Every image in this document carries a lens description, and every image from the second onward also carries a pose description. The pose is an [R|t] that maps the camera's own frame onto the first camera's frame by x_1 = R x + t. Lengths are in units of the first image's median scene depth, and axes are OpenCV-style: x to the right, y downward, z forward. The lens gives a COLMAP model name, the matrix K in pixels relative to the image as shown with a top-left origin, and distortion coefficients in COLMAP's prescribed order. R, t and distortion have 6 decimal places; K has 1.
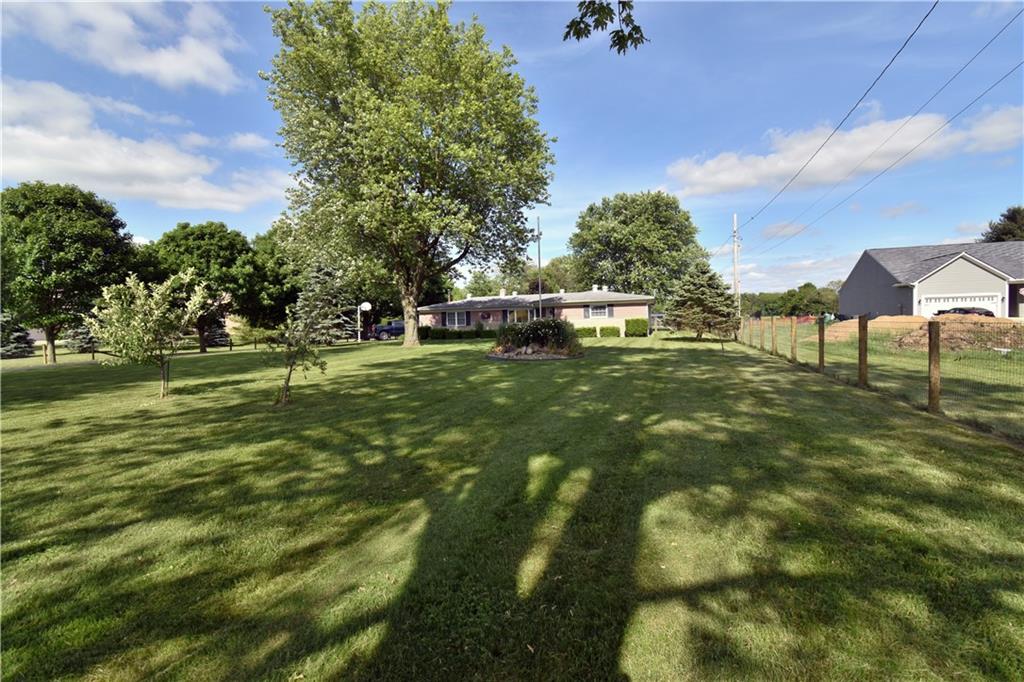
lens RADIAL K [[455.0, 0, 513.2], [0, 455.0, 337.6], [0, 0, 1]] dist [0.012919, -0.022049]
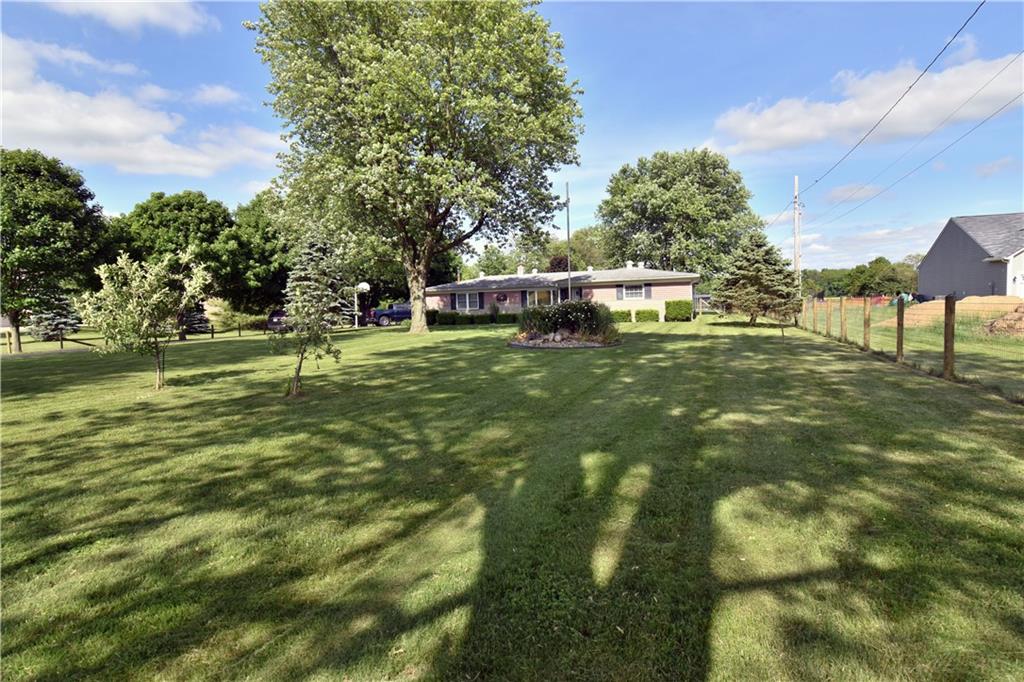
lens RADIAL K [[531.0, 0, 512.8], [0, 531.0, 343.3], [0, 0, 1]] dist [0.009038, -0.020850]
pose [[0.999583, -0.000910, -0.028875, -0.016220], [0.002021, 0.999257, 0.038488, 0.000402], [0.028819, -0.038530, 0.998842, -0.015387]]
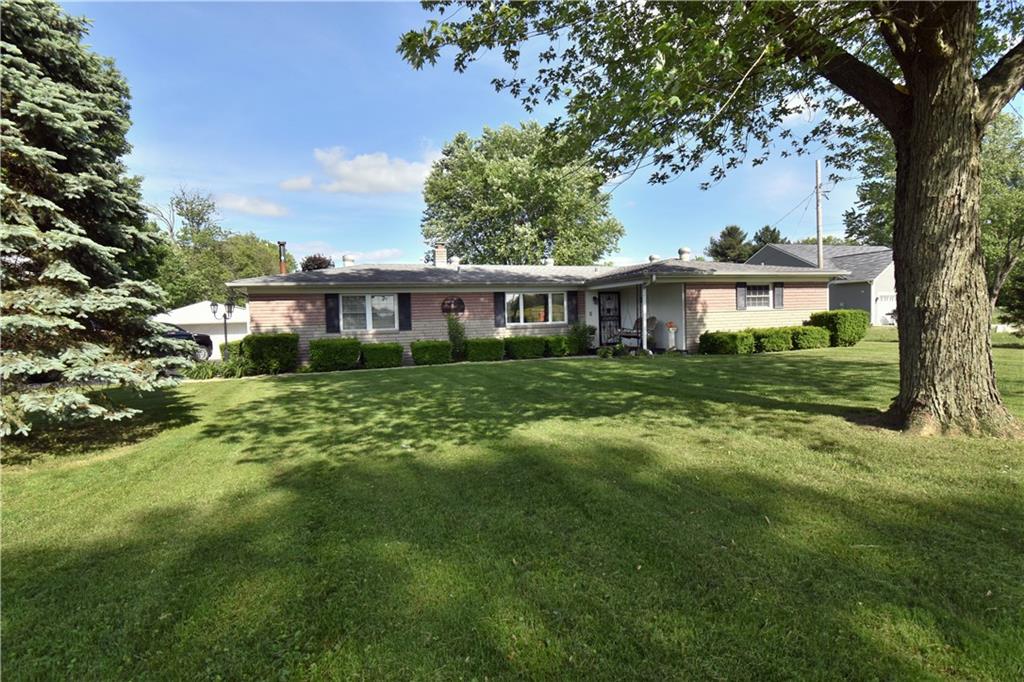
lens RADIAL K [[521.1, 0, 511.6], [0, 521.1, 339.5], [0, 0, 1]] dist [0.005096, -0.018731]
pose [[0.777698, -0.018287, 0.628372, -0.506696], [0.029726, 0.999528, -0.007703, -0.019555], [-0.627935, 0.024669, 0.777875, 0.980124]]
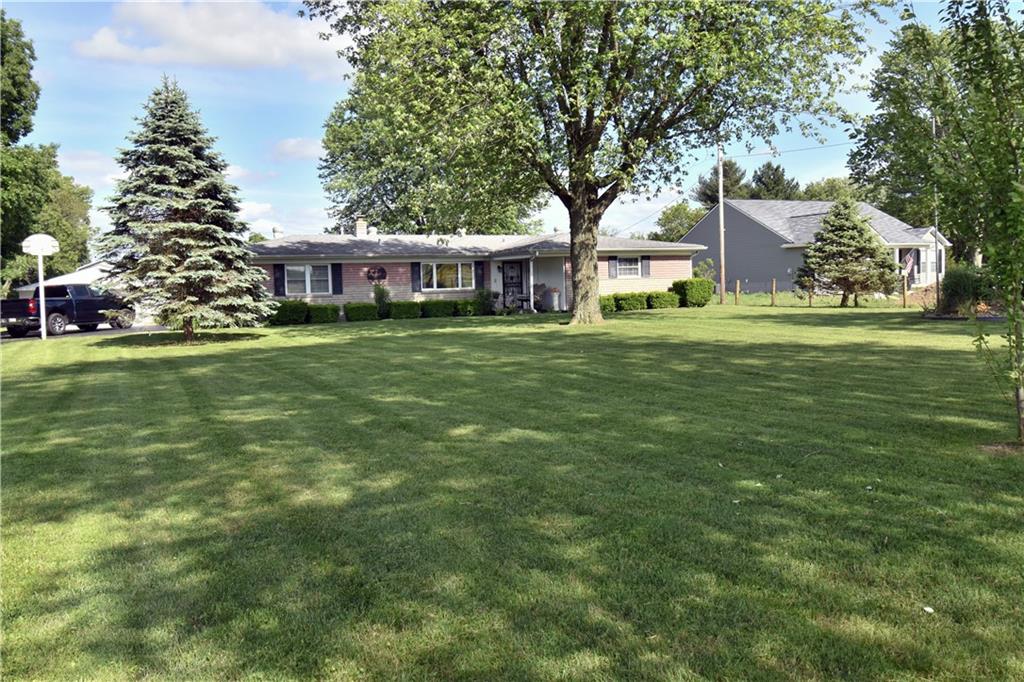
lens RADIAL K [[861.8, 0, 514.1], [0, 861.8, 341.1], [0, 0, 1]] dist [-0.010713, -0.009115]
pose [[0.709584, -0.036449, 0.703677, -0.981747], [0.032303, 0.999294, 0.019187, 0.018266], [-0.703880, 0.009116, 0.710260, 0.395277]]
